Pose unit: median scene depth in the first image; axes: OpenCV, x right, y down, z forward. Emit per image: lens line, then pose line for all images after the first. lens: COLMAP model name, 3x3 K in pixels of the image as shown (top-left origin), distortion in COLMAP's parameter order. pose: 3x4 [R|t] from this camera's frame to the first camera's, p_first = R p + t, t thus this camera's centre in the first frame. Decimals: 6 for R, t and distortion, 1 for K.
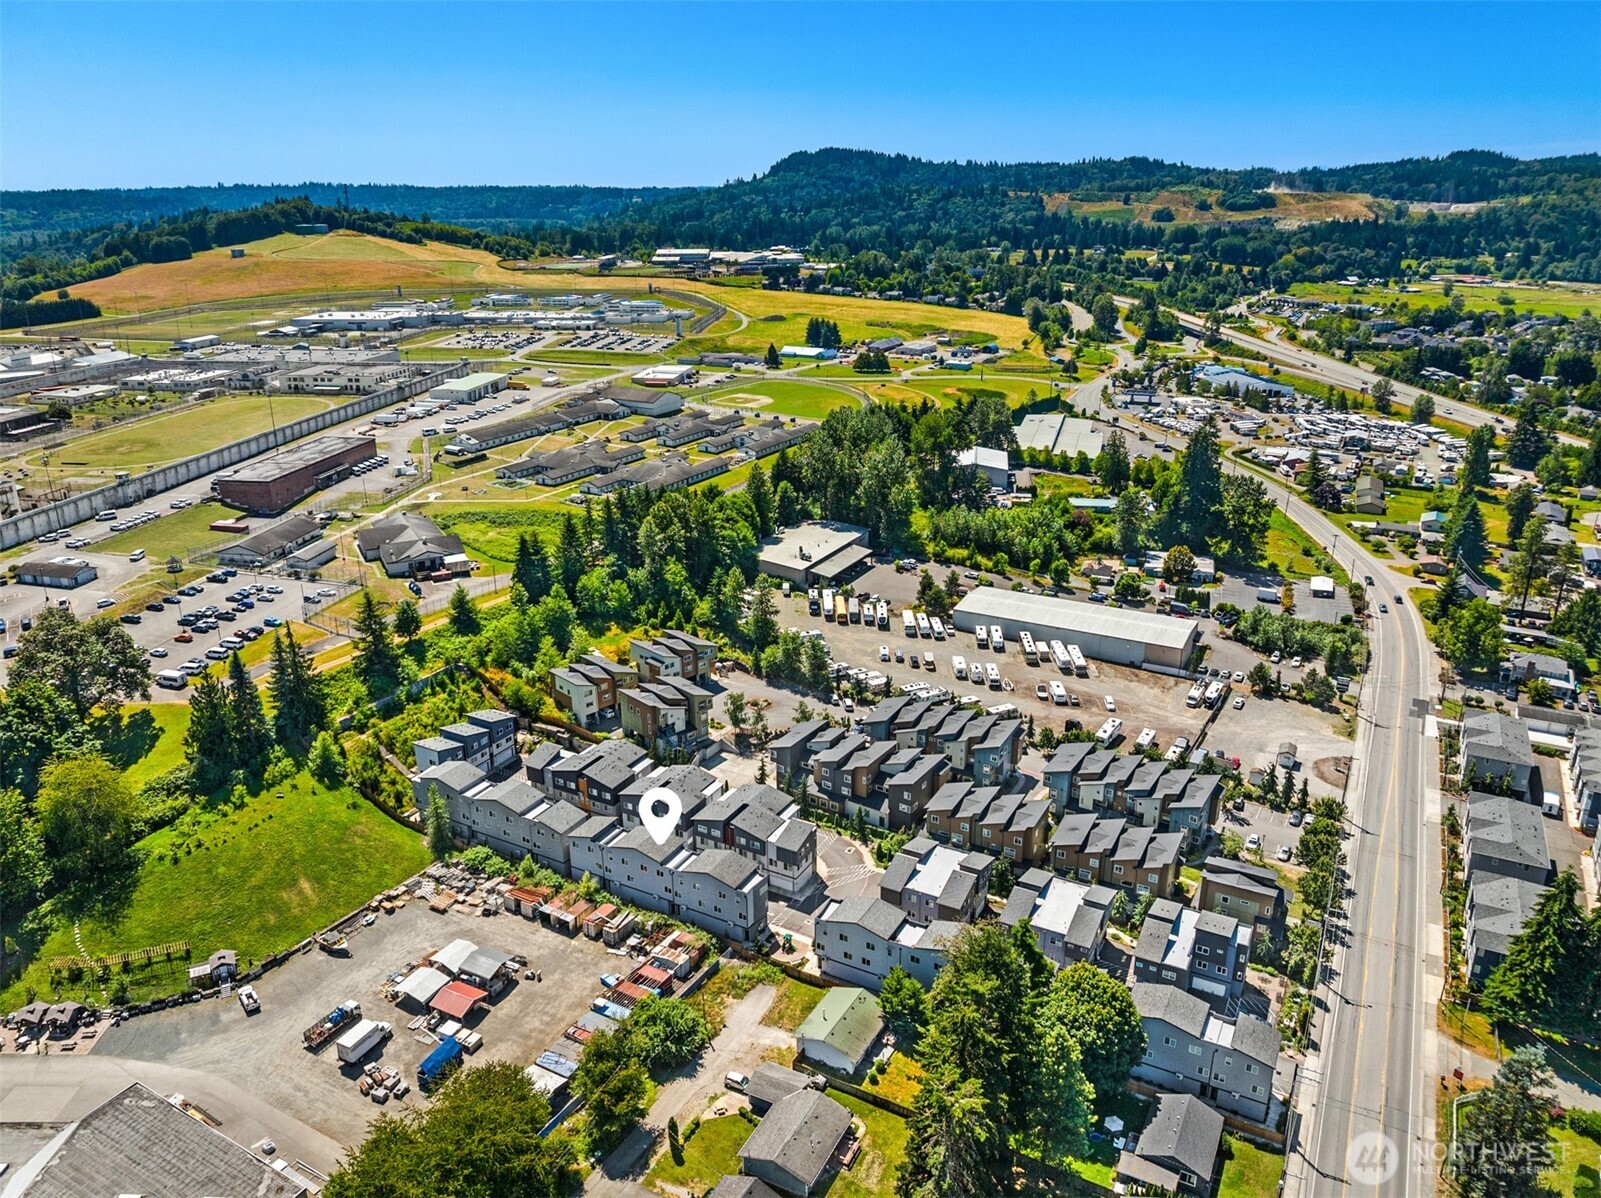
lens RADIAL K [[1151.1, 0, 800.5], [0, 1151.1, 599.0], [0, 0, 1]] dist [-0.042586, 0.003685]
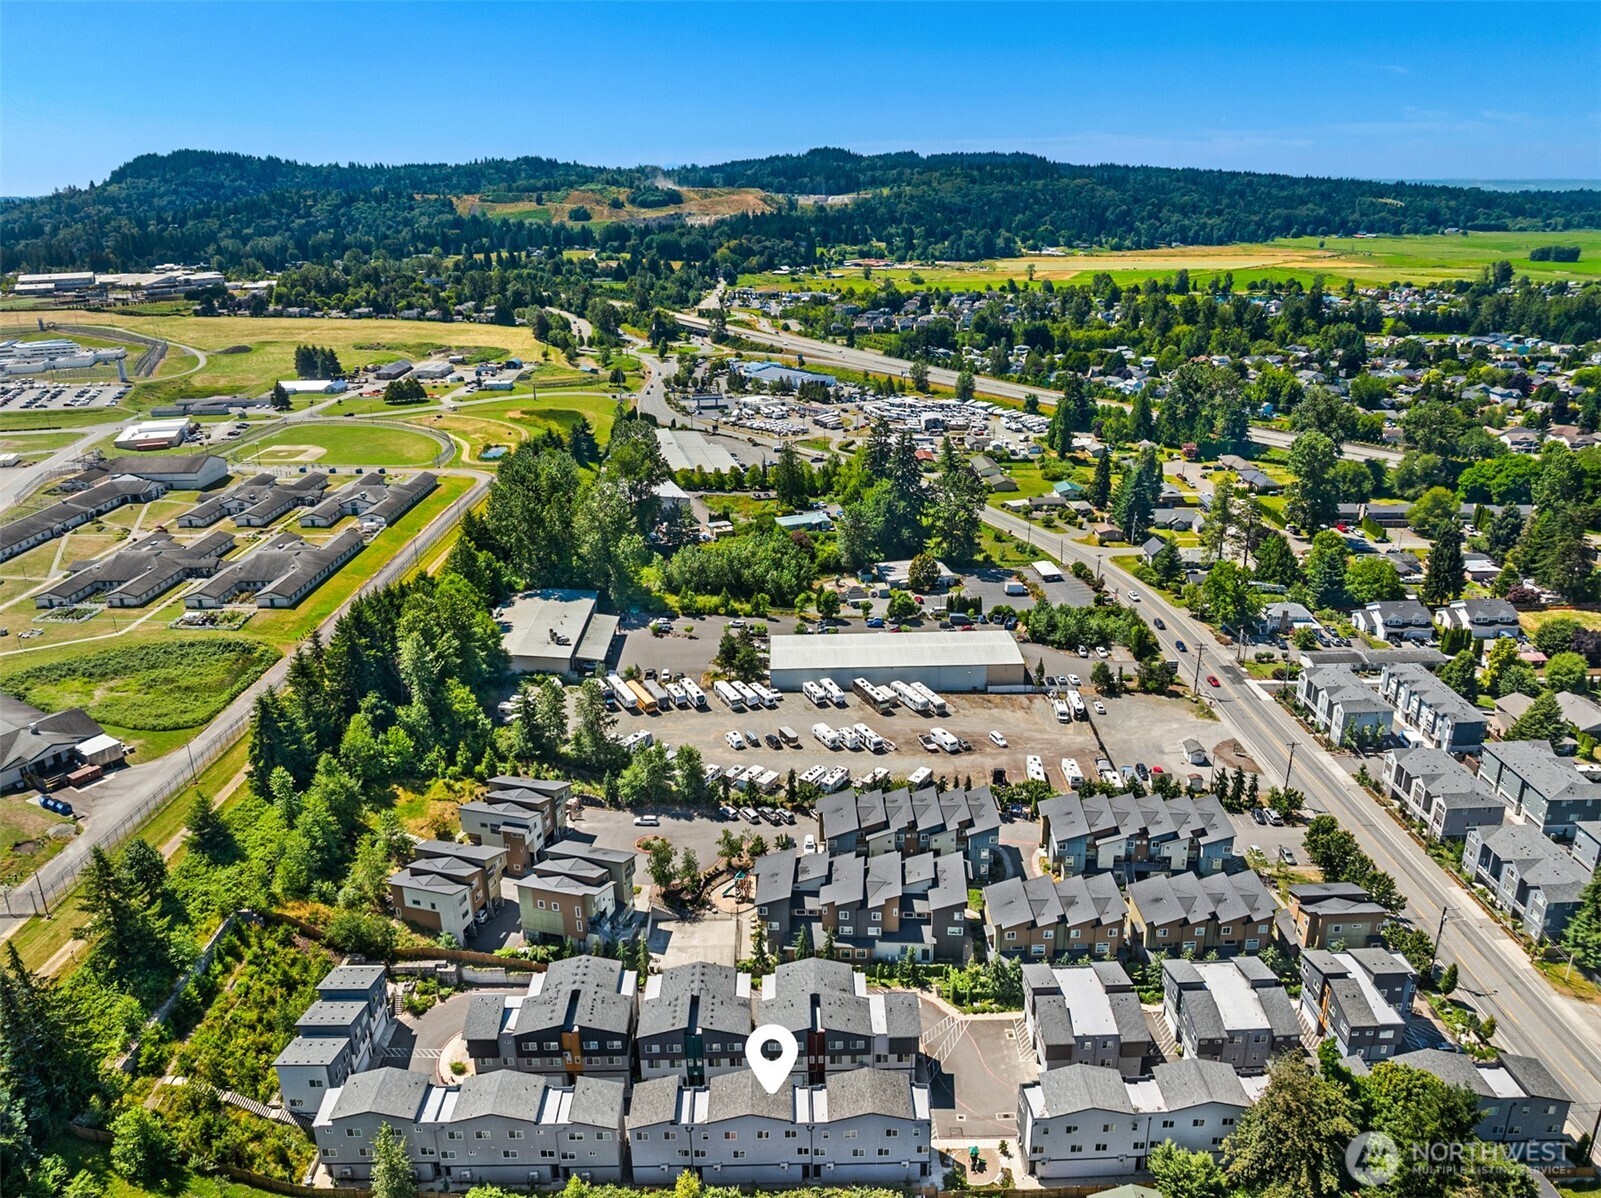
lens RADIAL K [[1151.1, 0, 800.5], [0, 1151.1, 599.0], [0, 0, 1]] dist [-0.042586, 0.003685]
pose [[0.862673, -0.176368, 0.474015, -0.230810], [0.176733, 0.983266, 0.044205, -0.071894], [-0.473879, 0.045640, 0.879406, 0.201158]]
